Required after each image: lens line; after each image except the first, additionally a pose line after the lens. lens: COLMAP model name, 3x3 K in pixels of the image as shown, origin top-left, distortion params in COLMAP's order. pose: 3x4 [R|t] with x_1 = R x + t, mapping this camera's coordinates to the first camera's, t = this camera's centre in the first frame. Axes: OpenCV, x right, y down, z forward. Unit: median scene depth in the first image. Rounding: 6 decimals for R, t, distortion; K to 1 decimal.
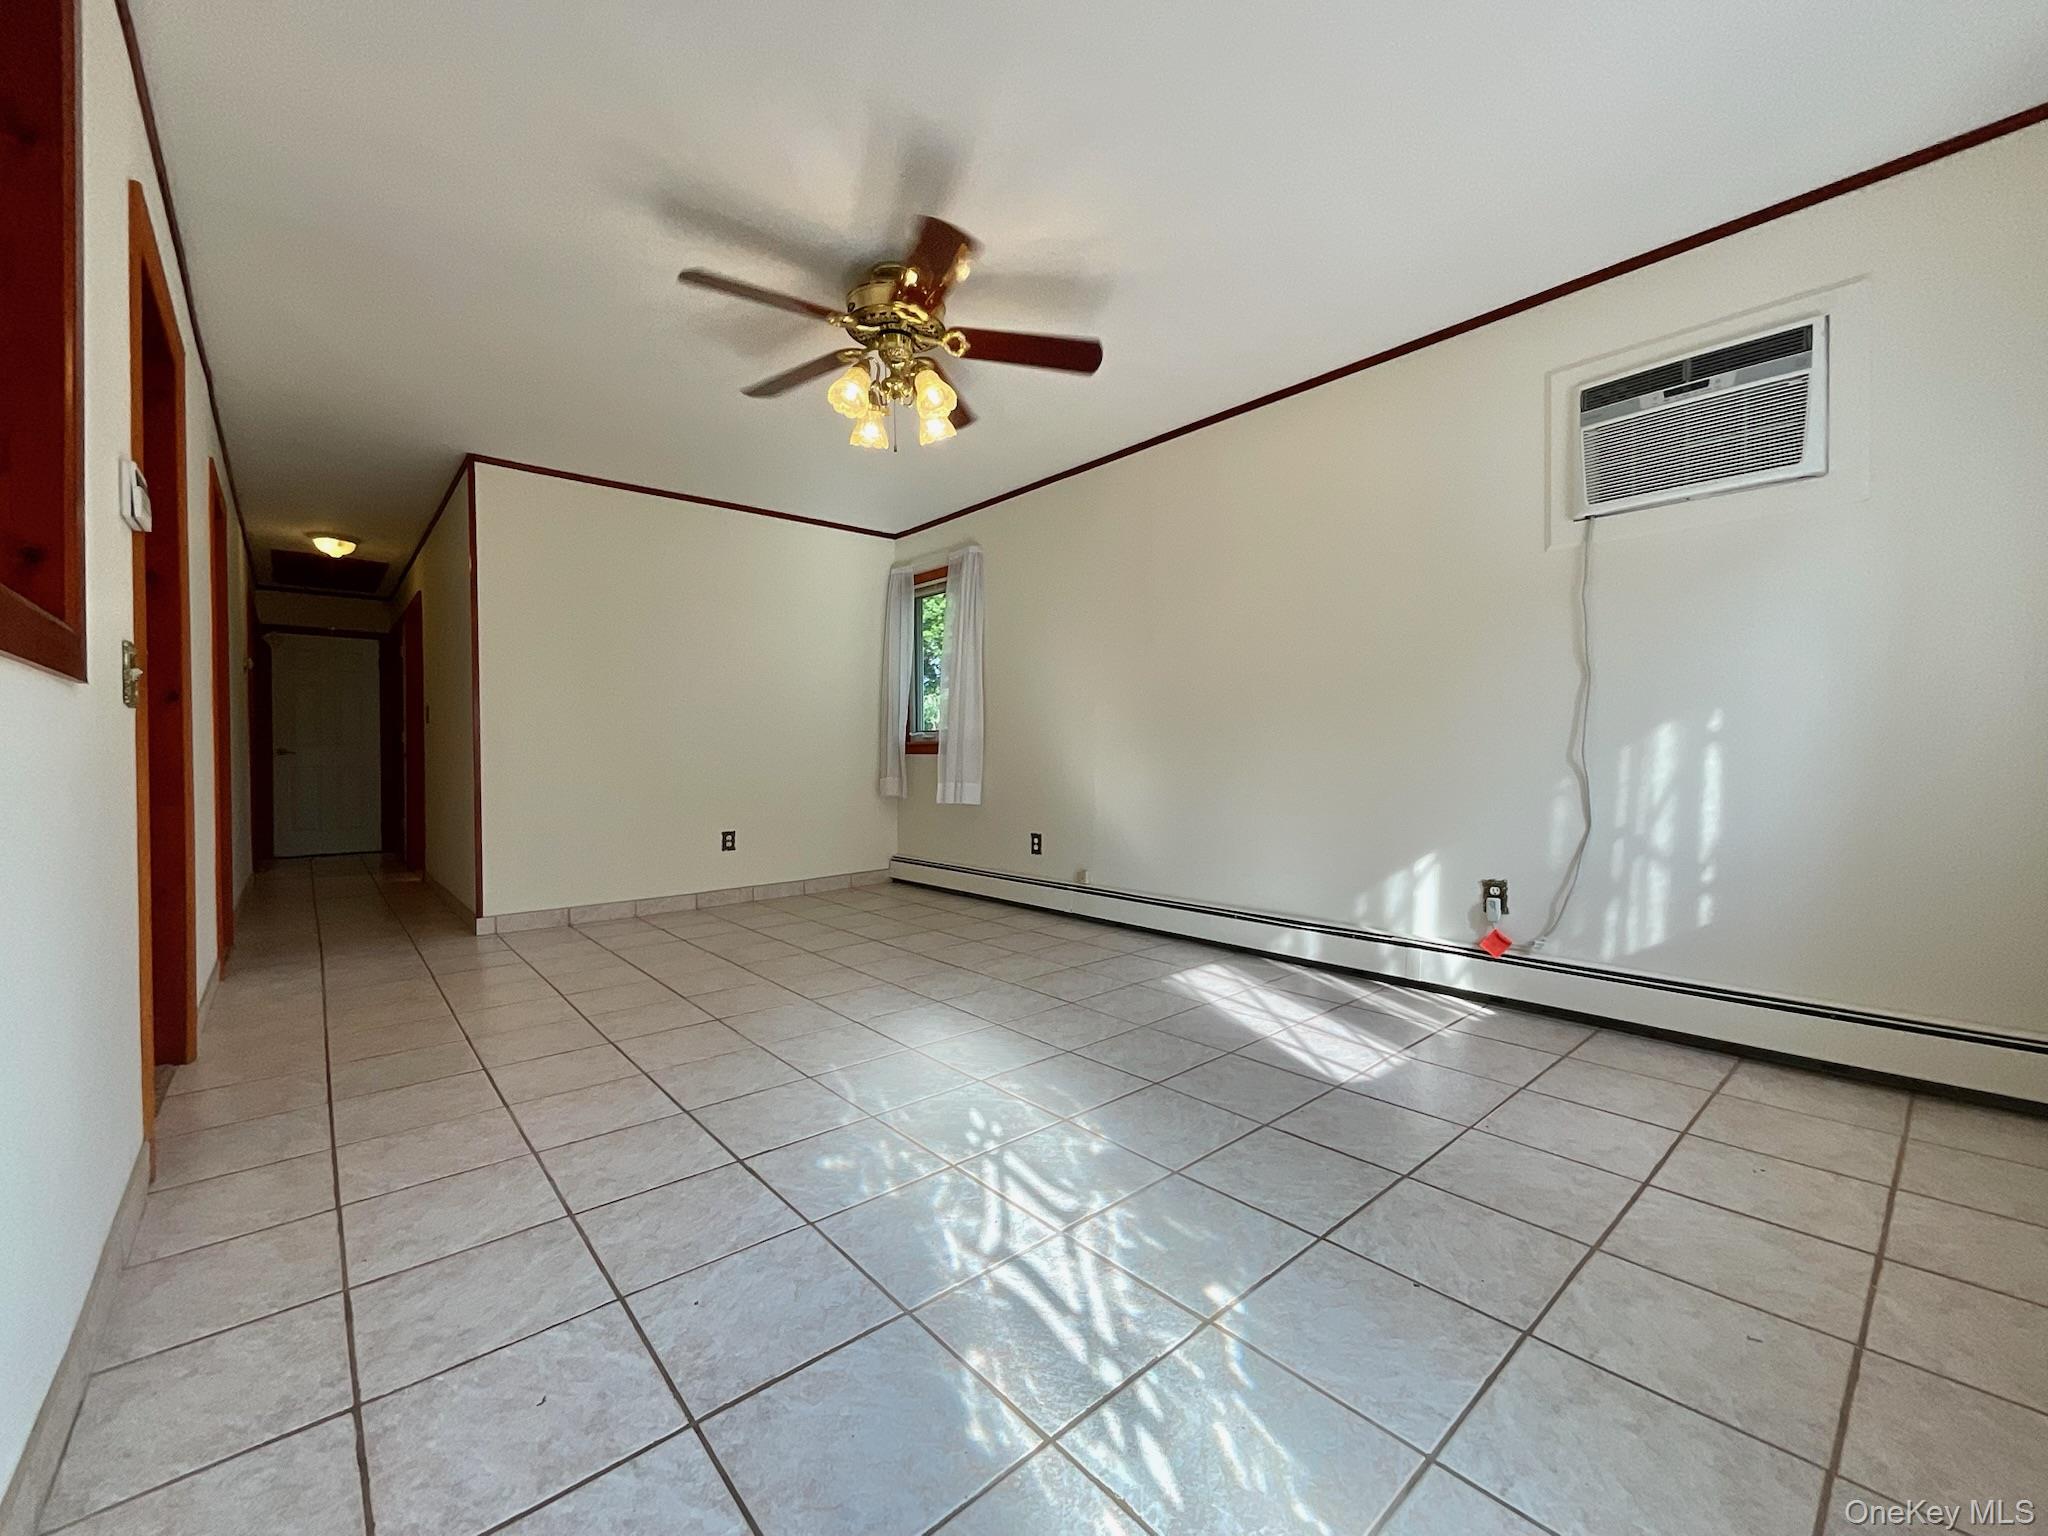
lens RADIAL K [[814.8, 0, 1029.5], [0, 814.8, 760.9], [0, 0, 1]] dist [-0.002507, -0.000131]
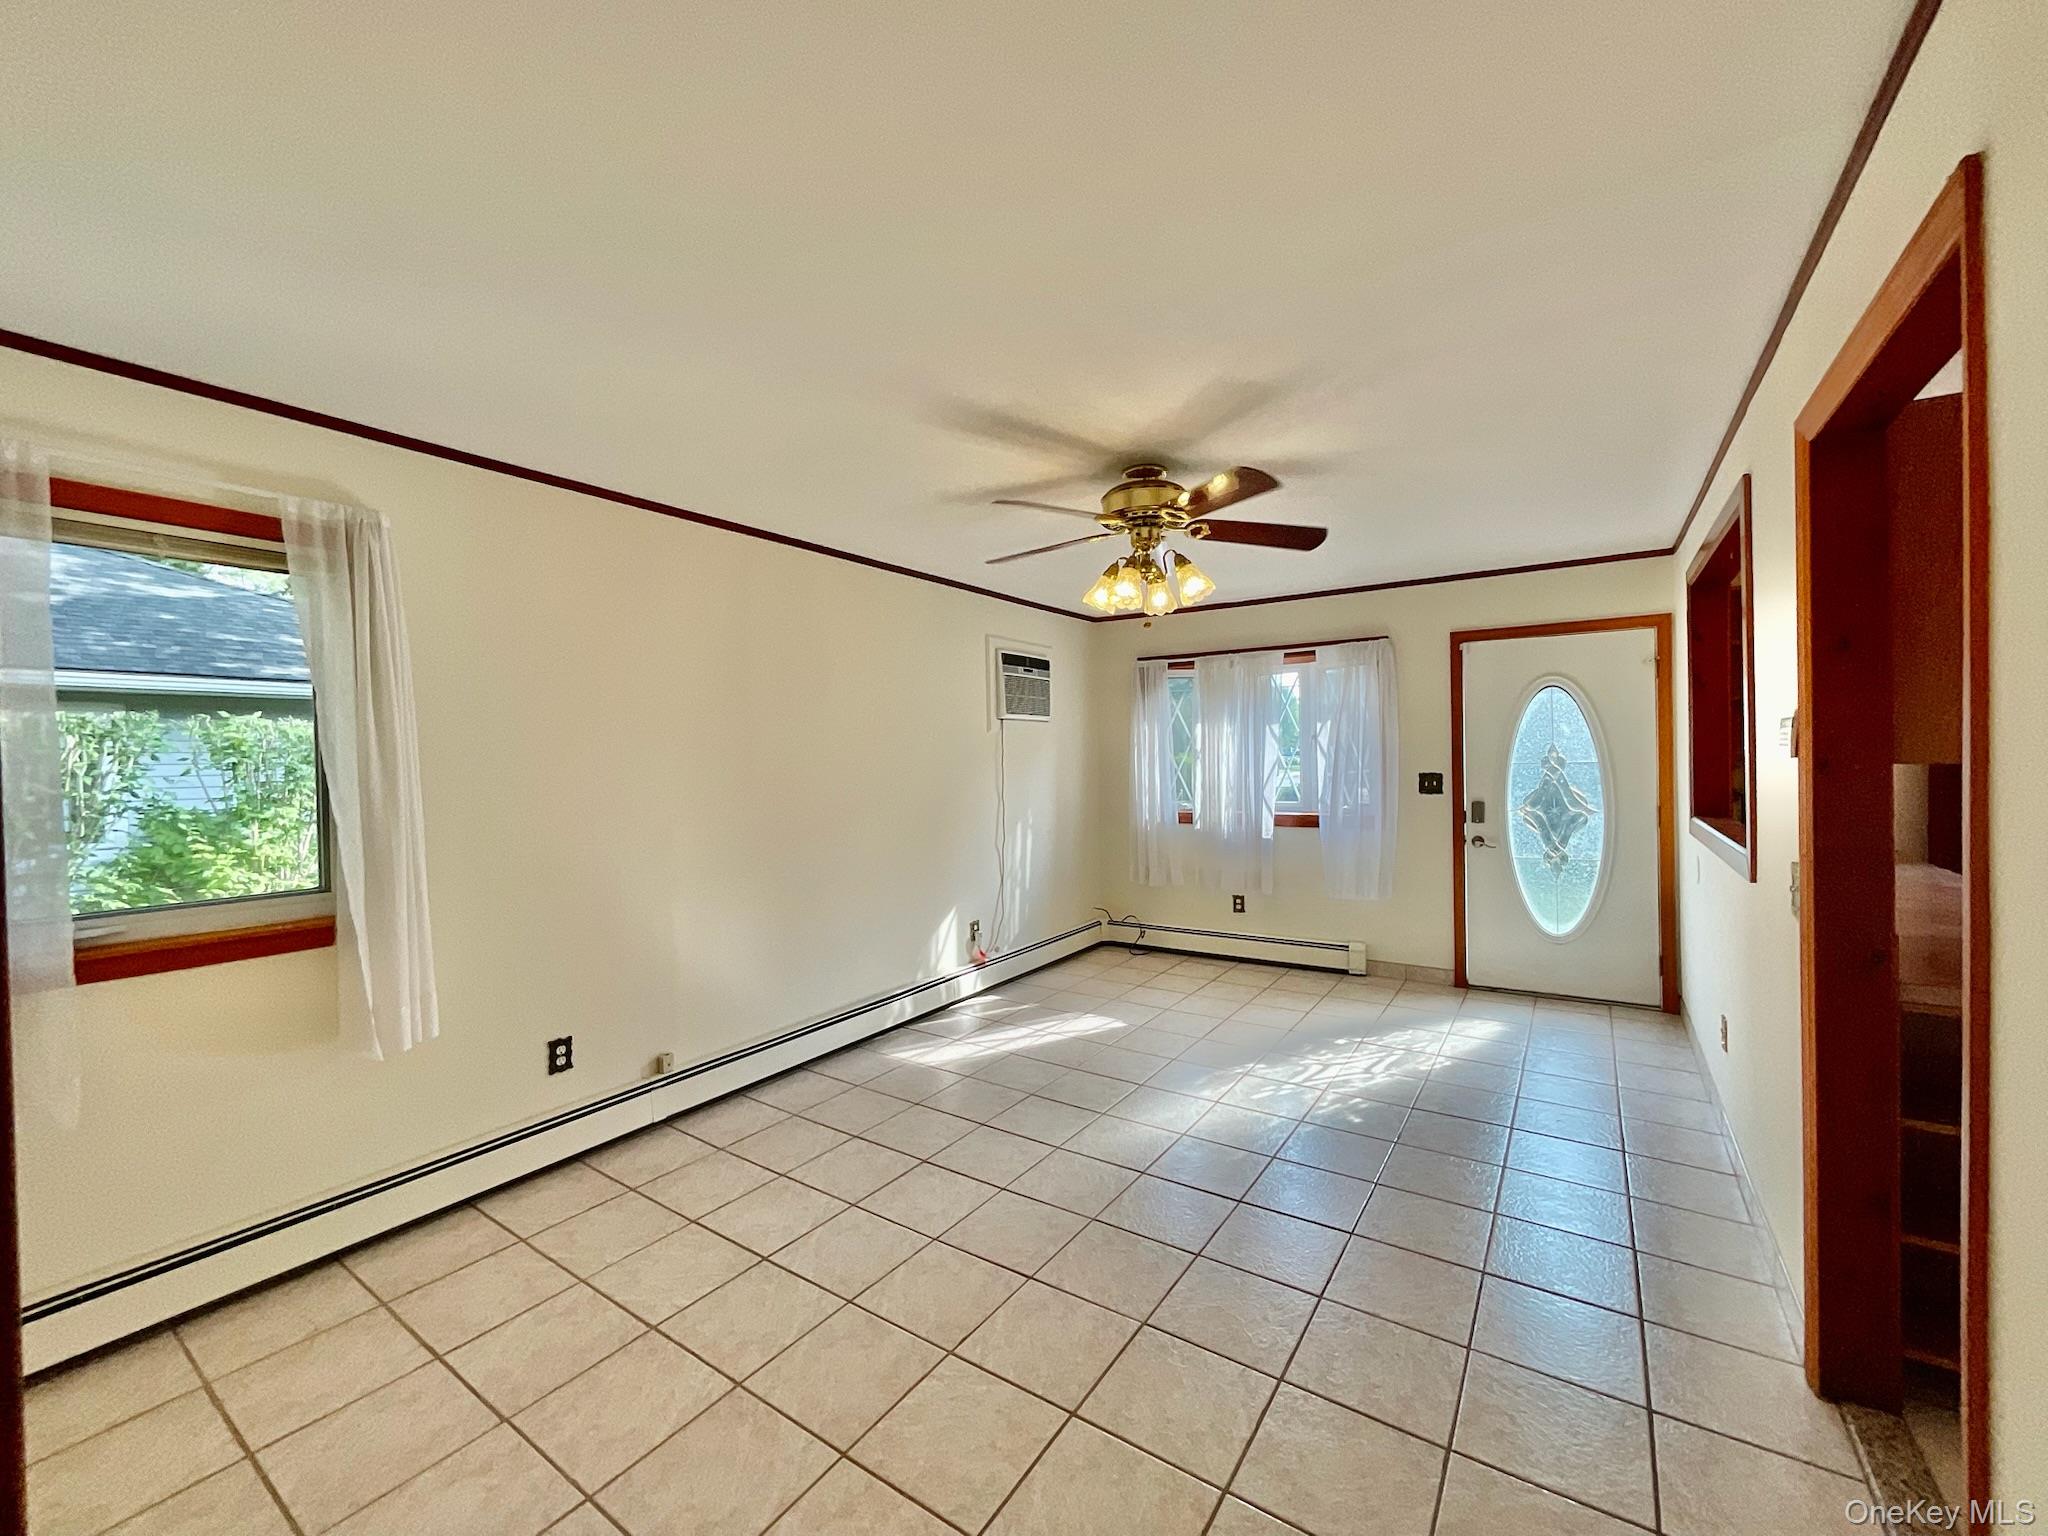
lens RADIAL K [[835.0, 0, 1024.0], [0, 835.0, 768.0], [0, 0, 1]] dist [0.021215, 0.000012]
pose [[-0.244484, 0.000559, 0.969653, -1.342093], [0.027307, 0.999607, 0.006309, -0.211455], [-0.969269, 0.028021, -0.244403, 1.561087]]
